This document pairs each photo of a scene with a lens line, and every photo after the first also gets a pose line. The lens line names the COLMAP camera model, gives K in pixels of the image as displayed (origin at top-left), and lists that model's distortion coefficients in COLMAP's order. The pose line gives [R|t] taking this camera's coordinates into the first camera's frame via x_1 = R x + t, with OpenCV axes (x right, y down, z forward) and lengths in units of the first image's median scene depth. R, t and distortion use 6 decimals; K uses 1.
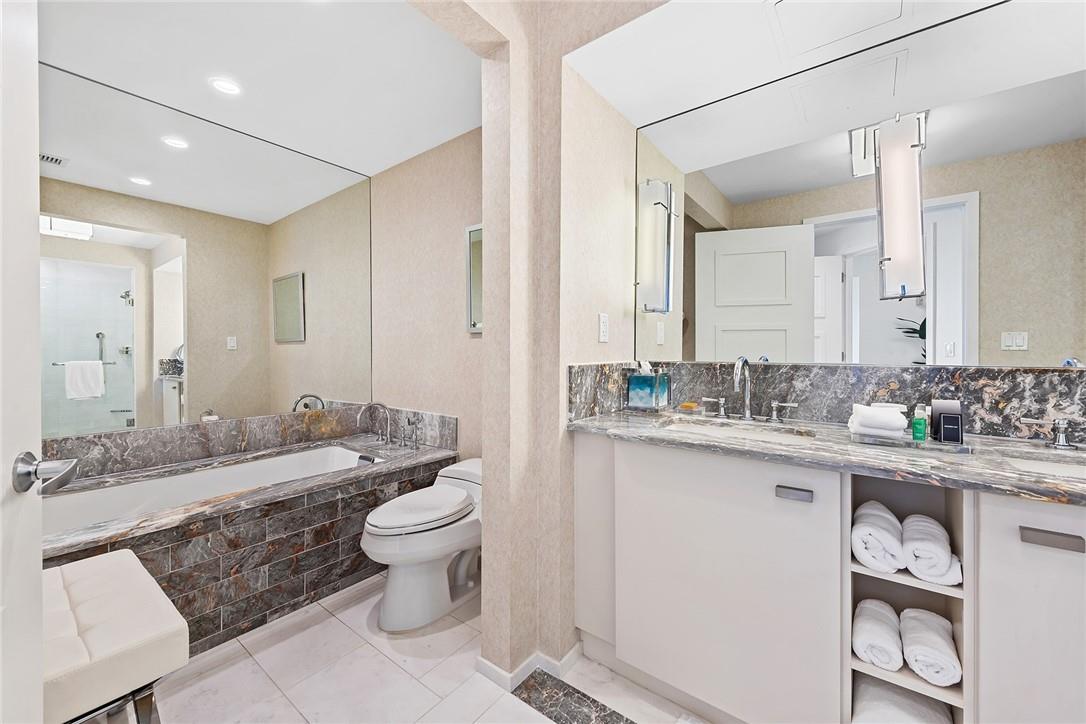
lens RADIAL K [[426.2, 0, 541.0], [0, 426.2, 352.3], [0, 0, 1]] dist [0.022762, -0.007710]
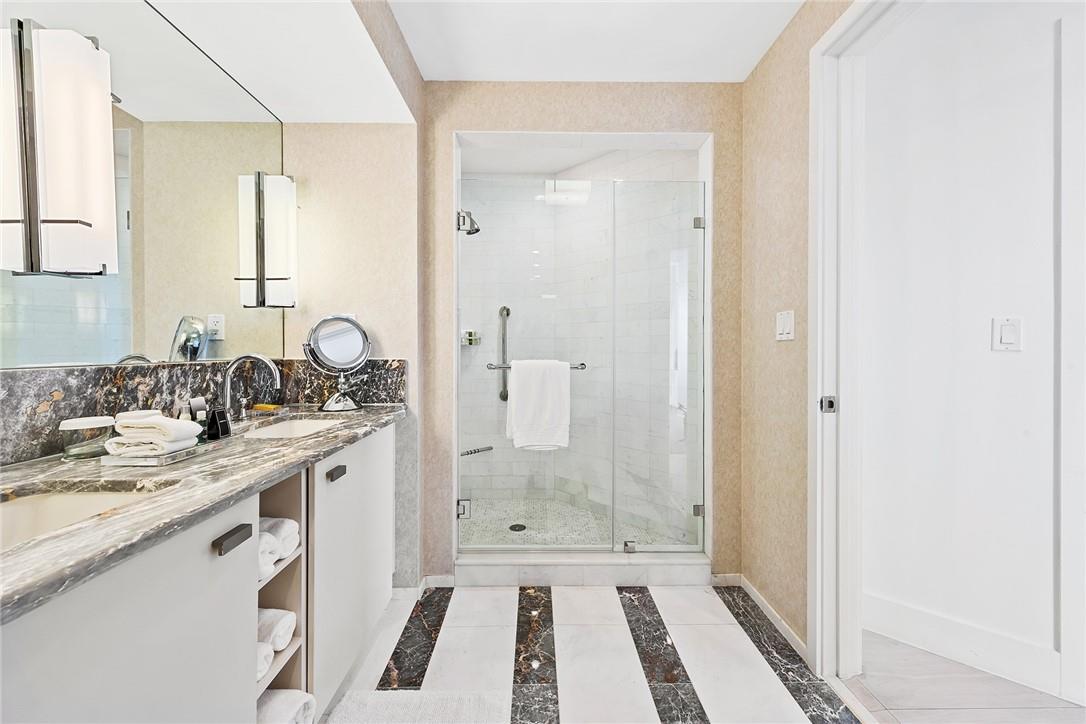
lens RADIAL K [[426.2, 0, 541.0], [0, 426.2, 352.3], [0, 0, 1]] dist [0.022762, -0.007710]
pose [[-0.620778, -0.007231, 0.783953, -0.279794], [0.001396, 0.999946, 0.010328, -0.001473], [-0.783985, 0.007506, -0.620734, 0.892389]]
